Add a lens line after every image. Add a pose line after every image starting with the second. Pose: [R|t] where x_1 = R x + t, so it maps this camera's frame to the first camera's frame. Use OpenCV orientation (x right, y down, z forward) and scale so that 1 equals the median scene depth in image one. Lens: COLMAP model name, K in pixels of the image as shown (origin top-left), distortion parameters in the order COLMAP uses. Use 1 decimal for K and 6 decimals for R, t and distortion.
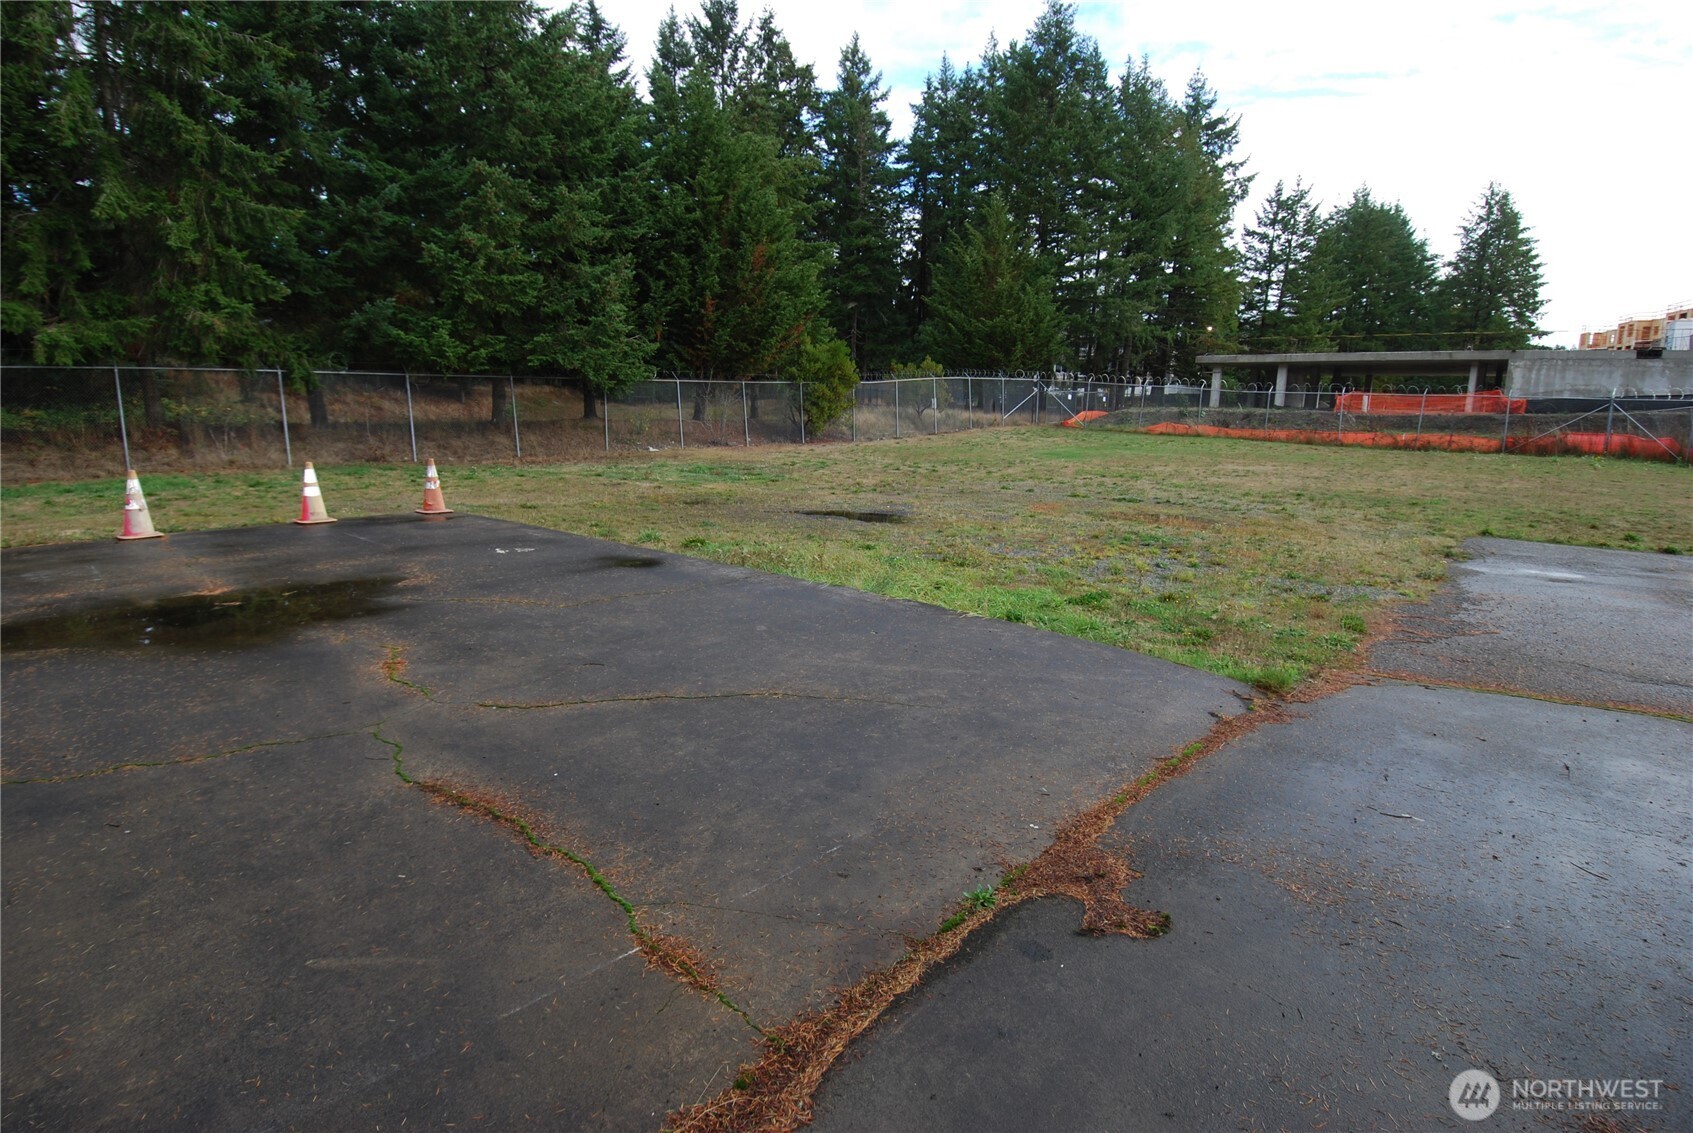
lens RADIAL K [[856.0, 0, 851.2], [0, 856.0, 571.3], [0, 0, 1]] dist [0.000400, -0.024754]
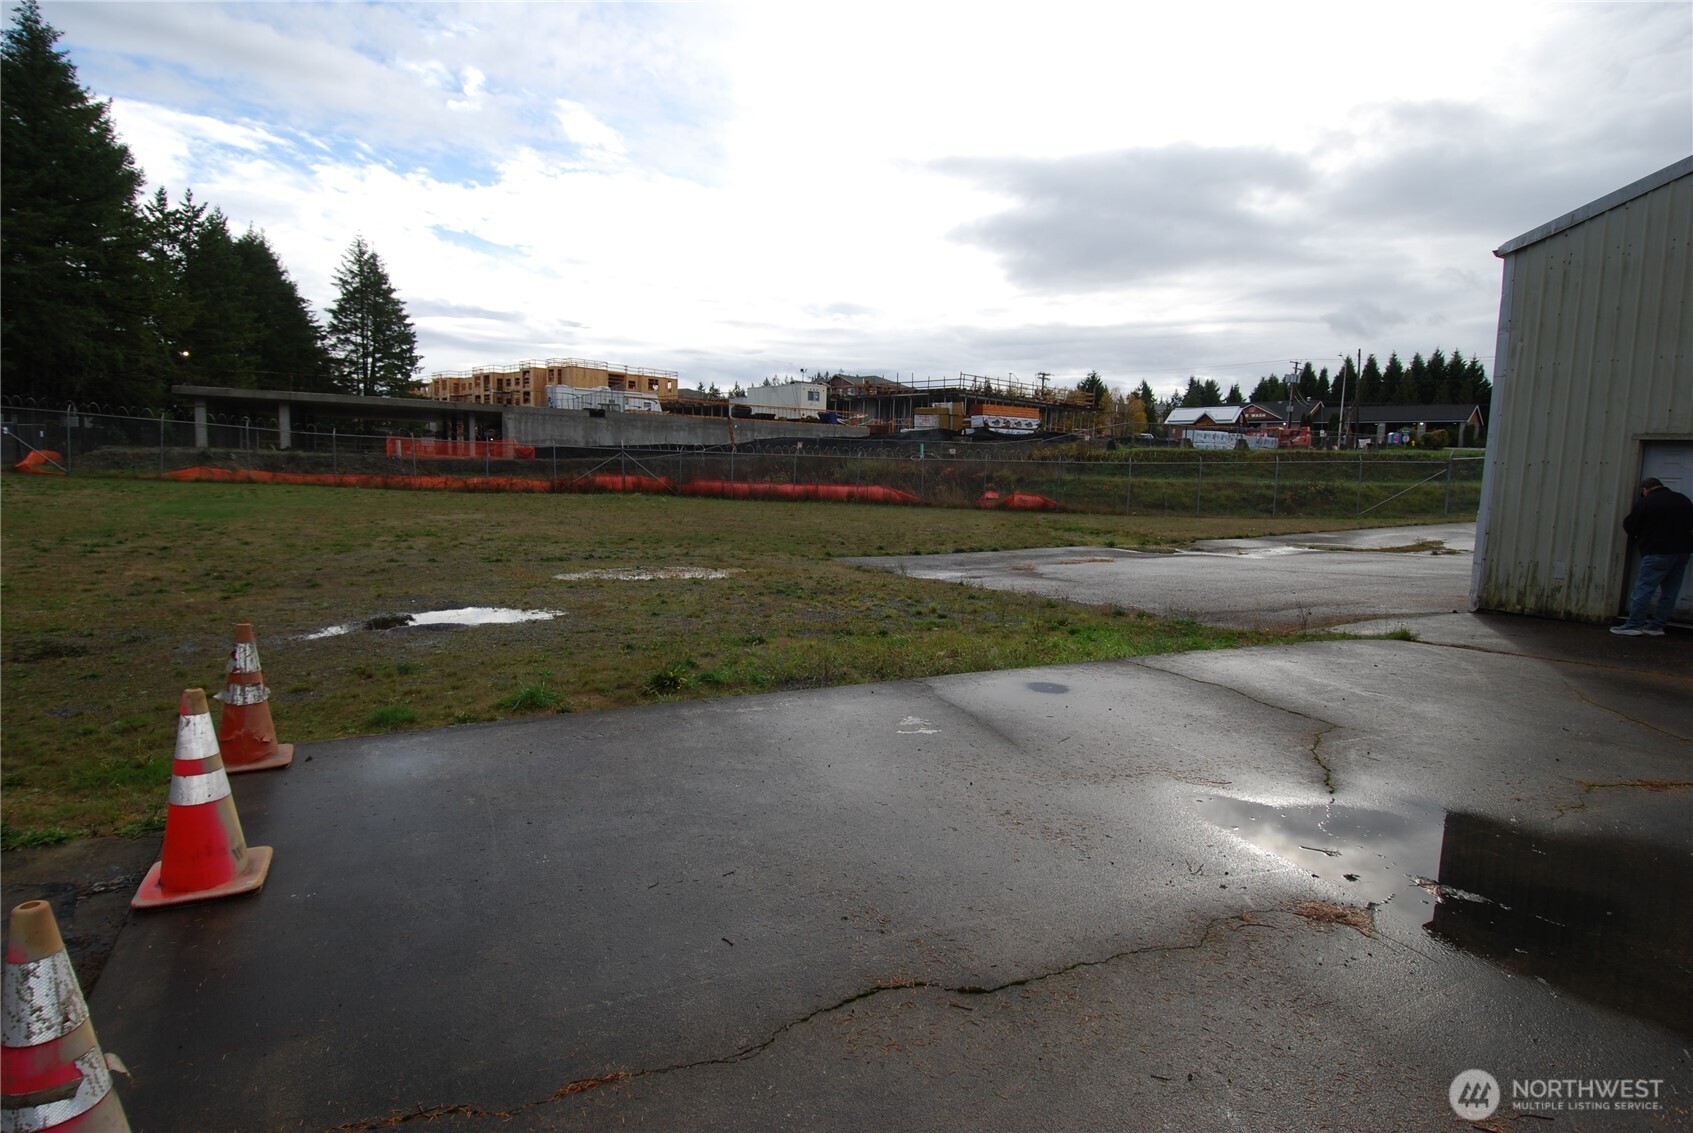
lens RADIAL K [[856.0, 0, 851.2], [0, 856.0, 571.3], [0, 0, 1]] dist [0.000400, -0.024754]
pose [[0.366044, -0.109485, 0.924134, -0.162294], [0.149610, 0.987061, 0.057680, -0.029970], [-0.918492, 0.117146, 0.377688, 0.141167]]
